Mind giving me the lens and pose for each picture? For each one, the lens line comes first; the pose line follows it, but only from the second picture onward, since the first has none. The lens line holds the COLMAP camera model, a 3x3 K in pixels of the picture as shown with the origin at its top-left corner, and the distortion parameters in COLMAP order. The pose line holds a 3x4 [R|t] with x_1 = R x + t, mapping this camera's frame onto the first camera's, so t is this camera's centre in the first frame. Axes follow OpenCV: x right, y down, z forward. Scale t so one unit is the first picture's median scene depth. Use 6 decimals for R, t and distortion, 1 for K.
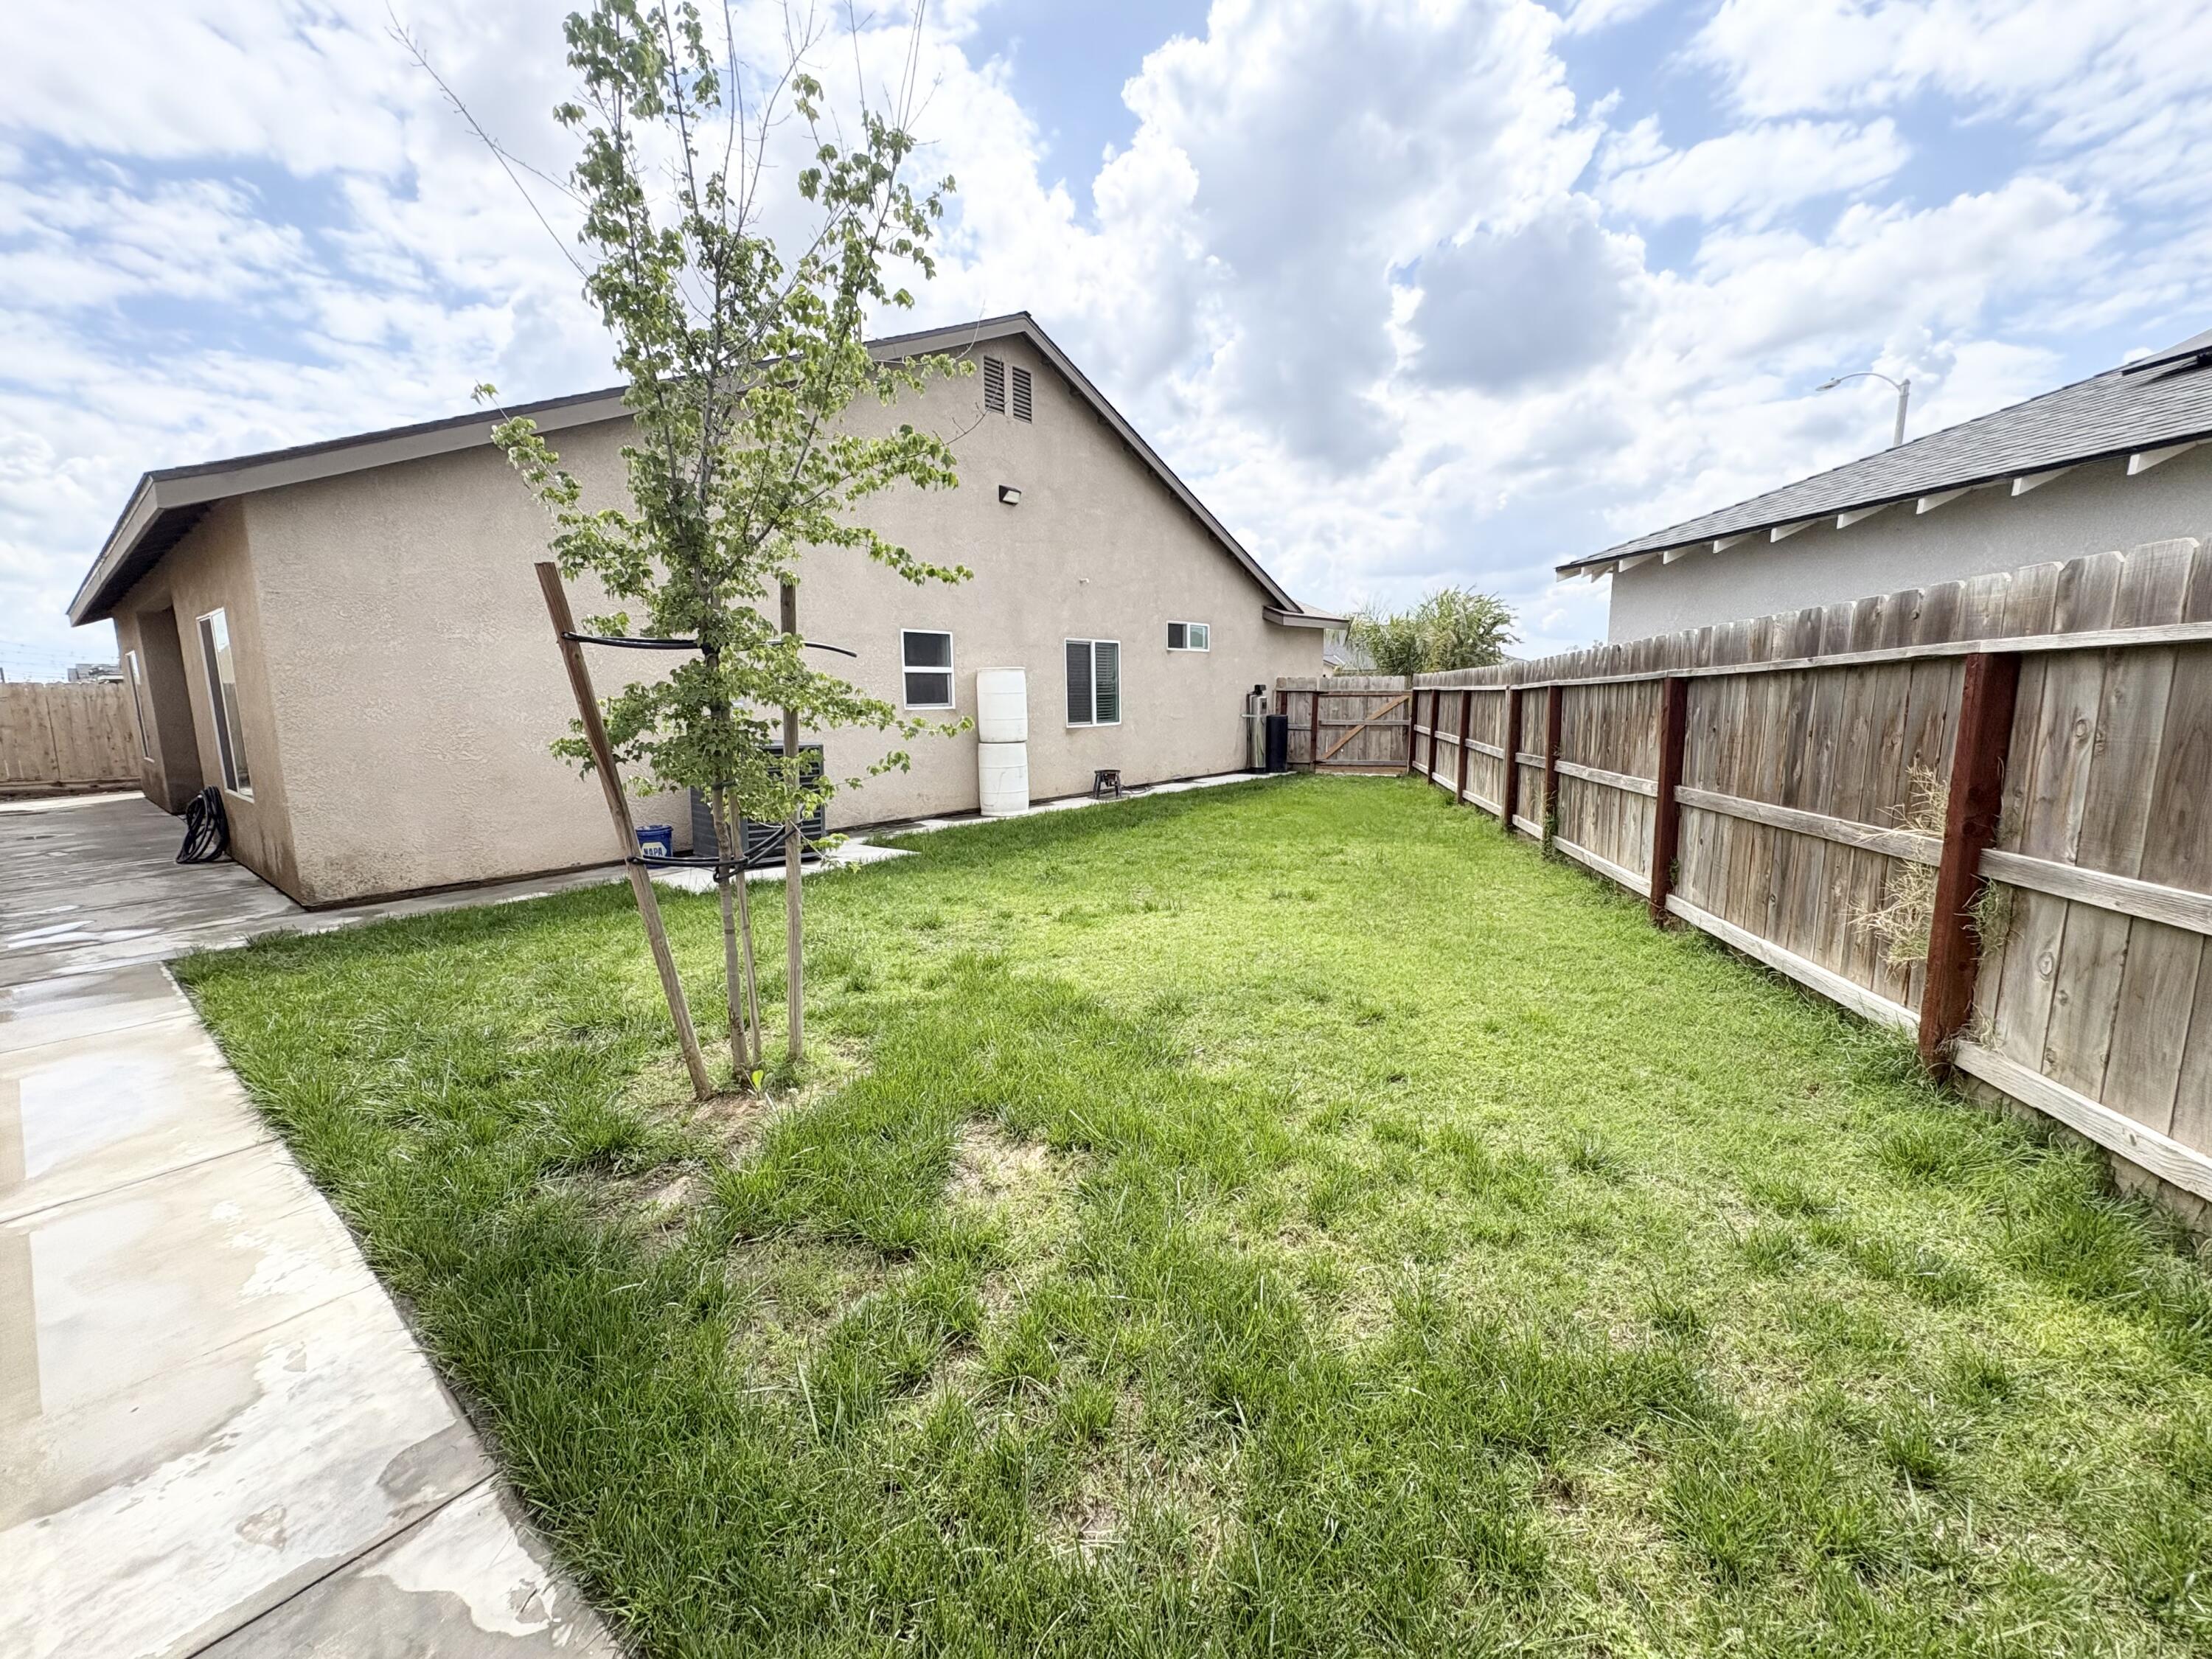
lens RADIAL K [[882.5, 0, 1104.4], [0, 882.5, 829.2], [0, 0, 1]] dist [0.000380, -0.000094]
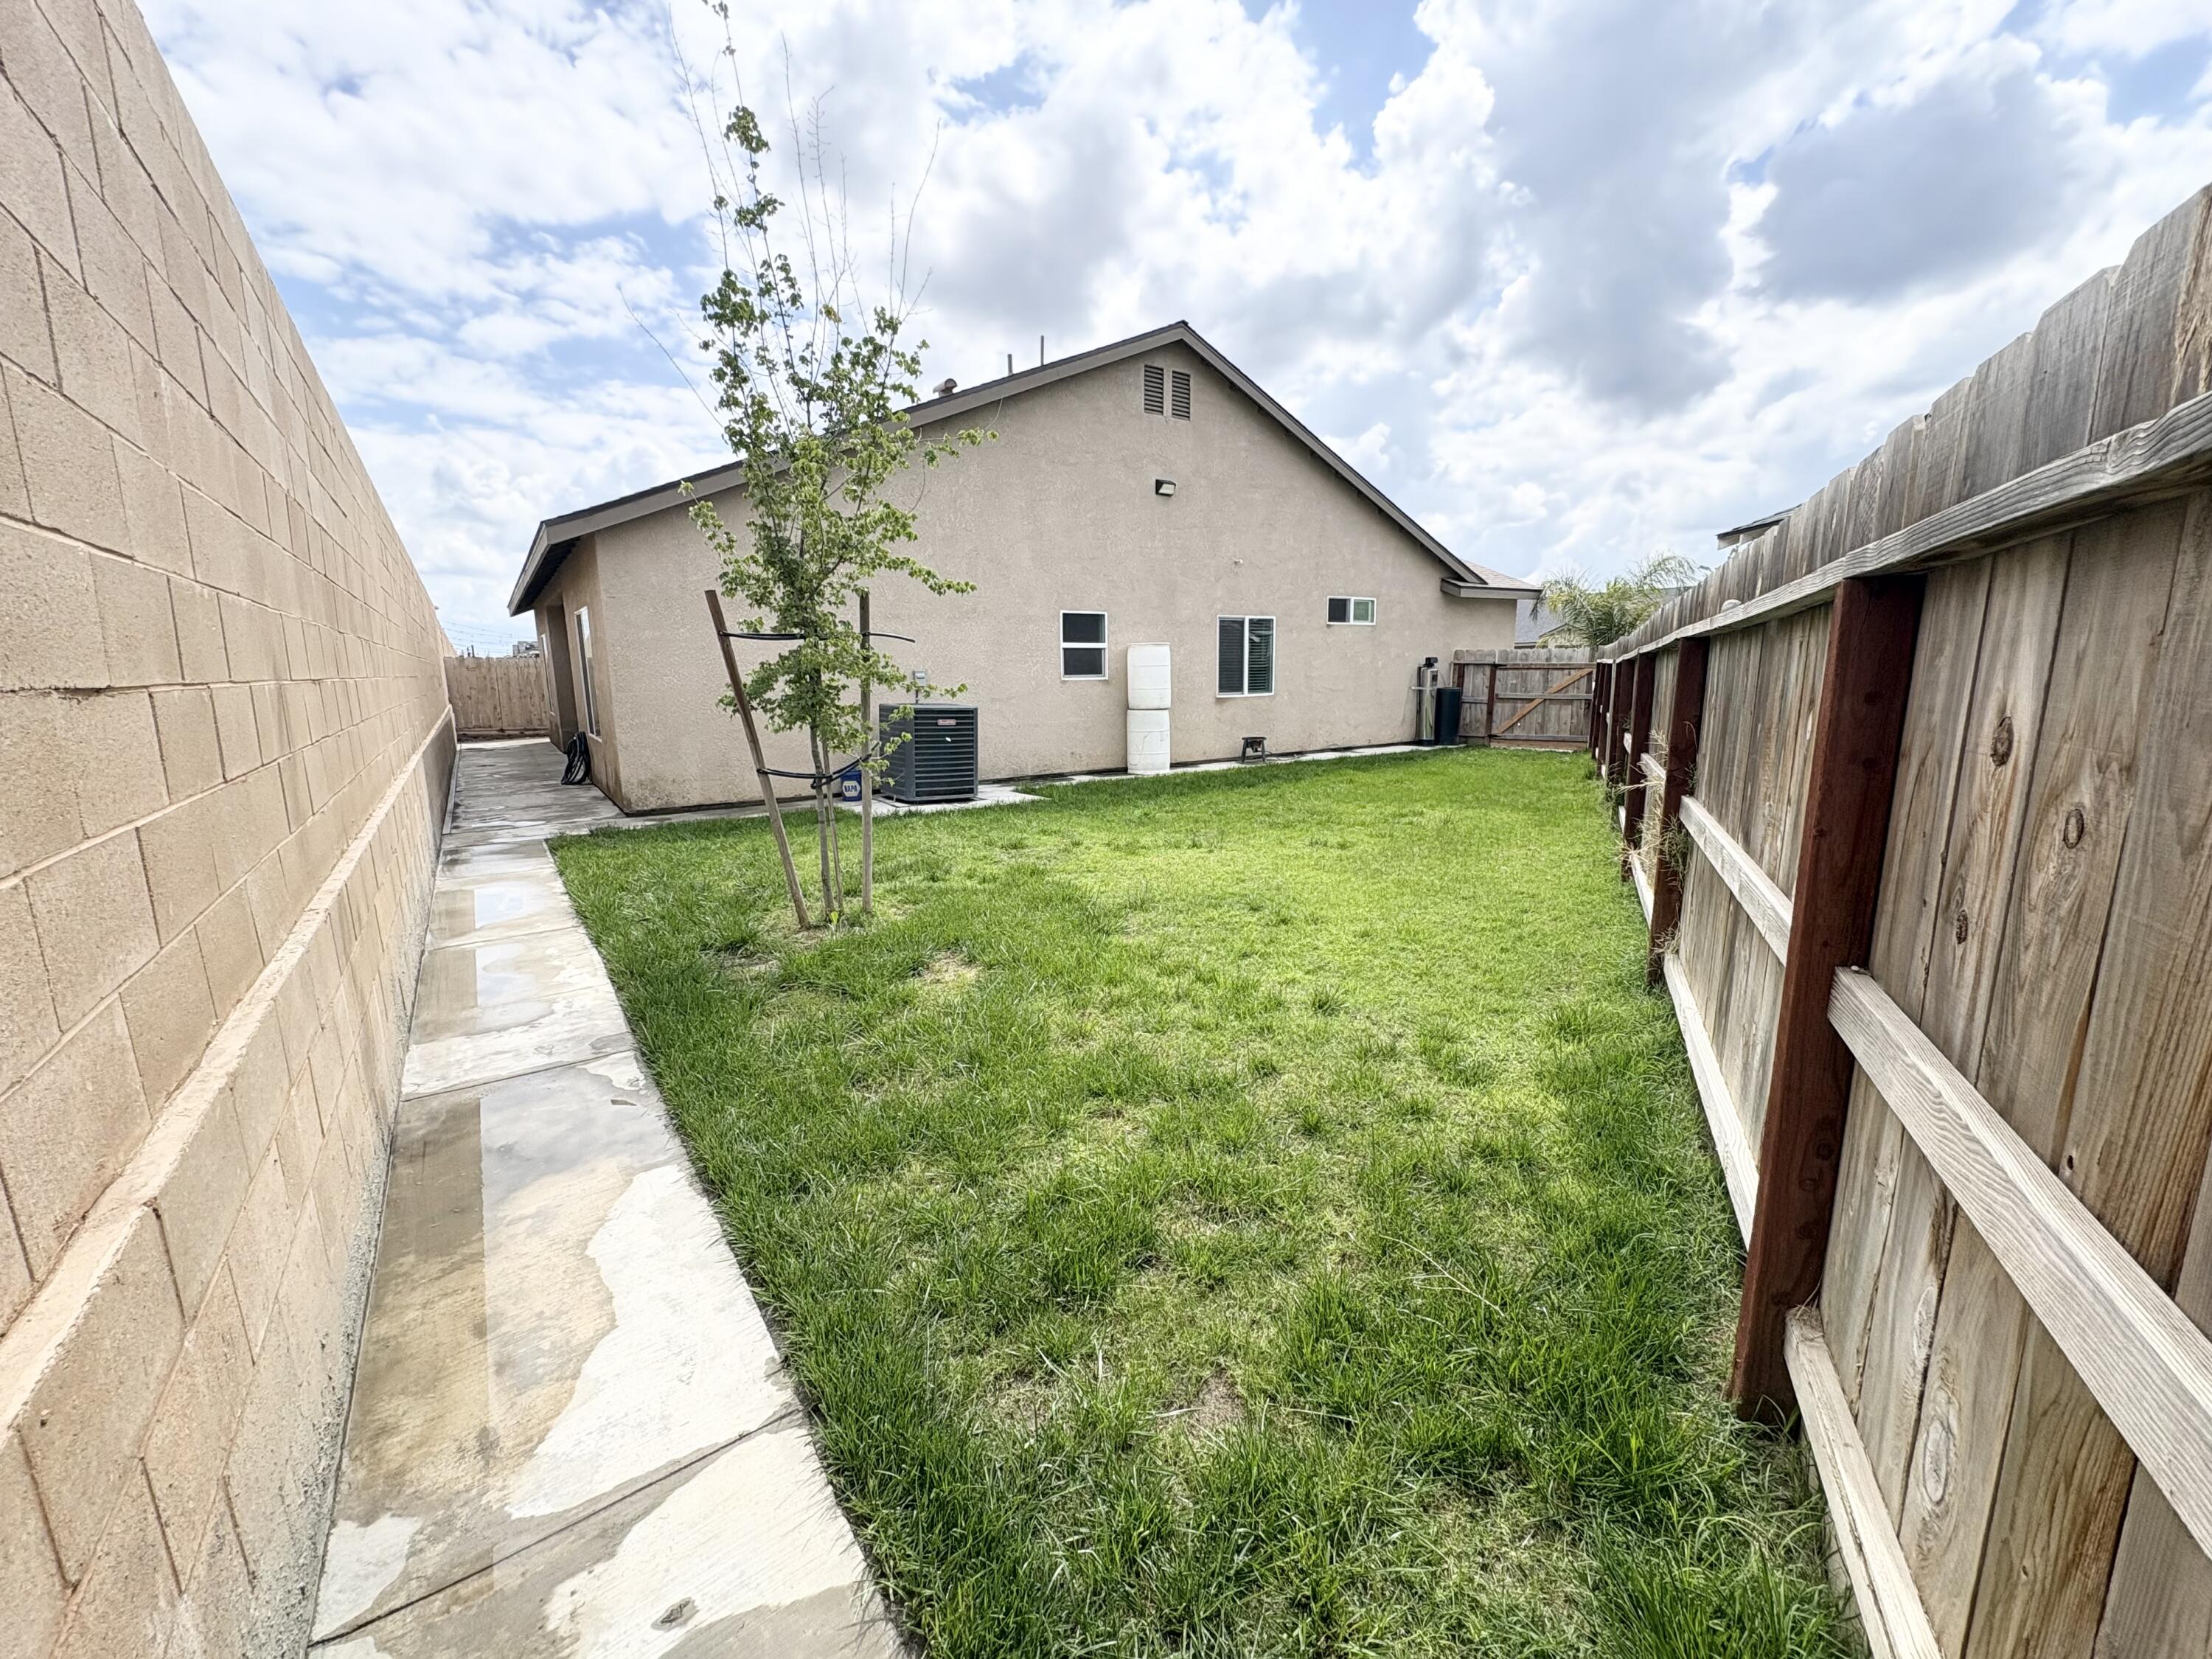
lens RADIAL K [[882.7, 0, 1111.1], [0, 882.7, 833.6], [0, 0, 1]] dist [-0.002429, -0.000090]
pose [[0.963223, 0.051856, -0.263650, 0.125969], [-0.042133, 0.998212, 0.042405, 0.012912], [0.265378, -0.029737, 0.963686, -0.095859]]
